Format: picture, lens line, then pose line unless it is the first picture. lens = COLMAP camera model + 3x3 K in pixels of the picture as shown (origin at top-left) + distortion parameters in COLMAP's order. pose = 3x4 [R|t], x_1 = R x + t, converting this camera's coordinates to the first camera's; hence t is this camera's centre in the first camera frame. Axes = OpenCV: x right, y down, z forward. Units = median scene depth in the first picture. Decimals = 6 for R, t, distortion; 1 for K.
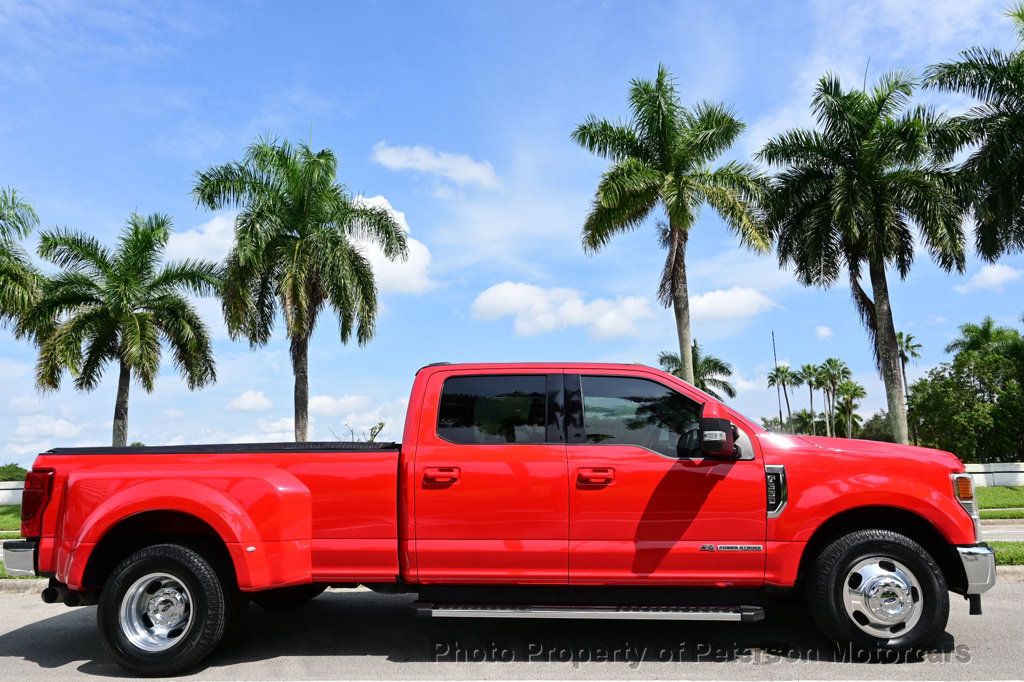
lens RADIAL K [[705.9, 0, 512.0], [0, 705.9, 341.0], [0, 0, 1]] dist [0.005406, -0.000706]
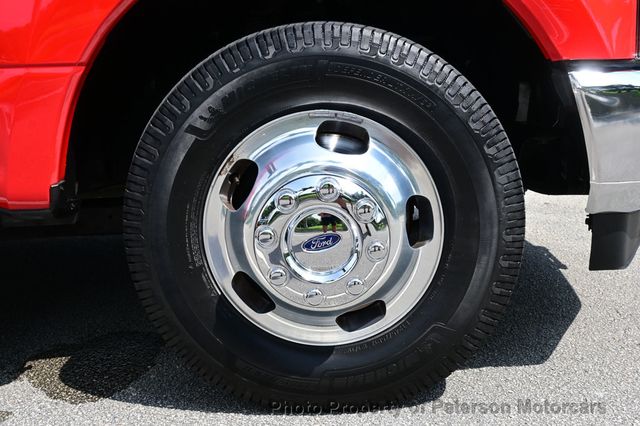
lens RADIAL K [[724.8, 0, 320.0], [0, 724.8, 213.0], [0, 0, 1]] dist [0.008801, 0.005871]
pose [[0.998809, -0.027762, 0.040116, 0.103782], [0.012355, 0.939435, 0.342504, 0.049134], [-0.047195, -0.341600, 0.938660, 0.141144]]
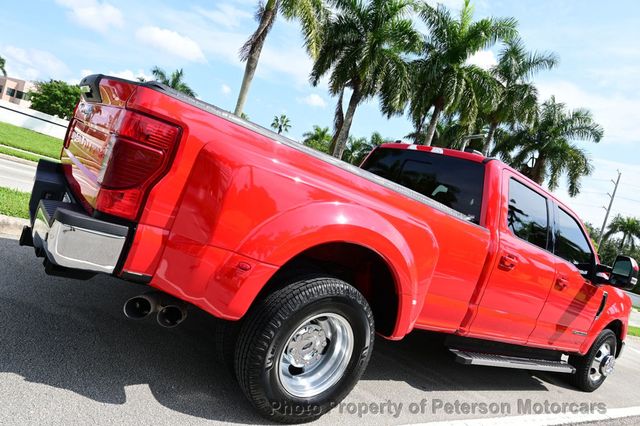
lens RADIAL K [[438.2, 0, 320.0], [0, 438.2, 213.0], [0, 0, 1]] dist [-0.022737, -0.000684]
pose [[0.717324, 0.240674, 0.653852, -0.183724], [-0.431163, 0.890509, 0.145234, 0.032441], [-0.547307, -0.386097, 0.742553, 0.141680]]
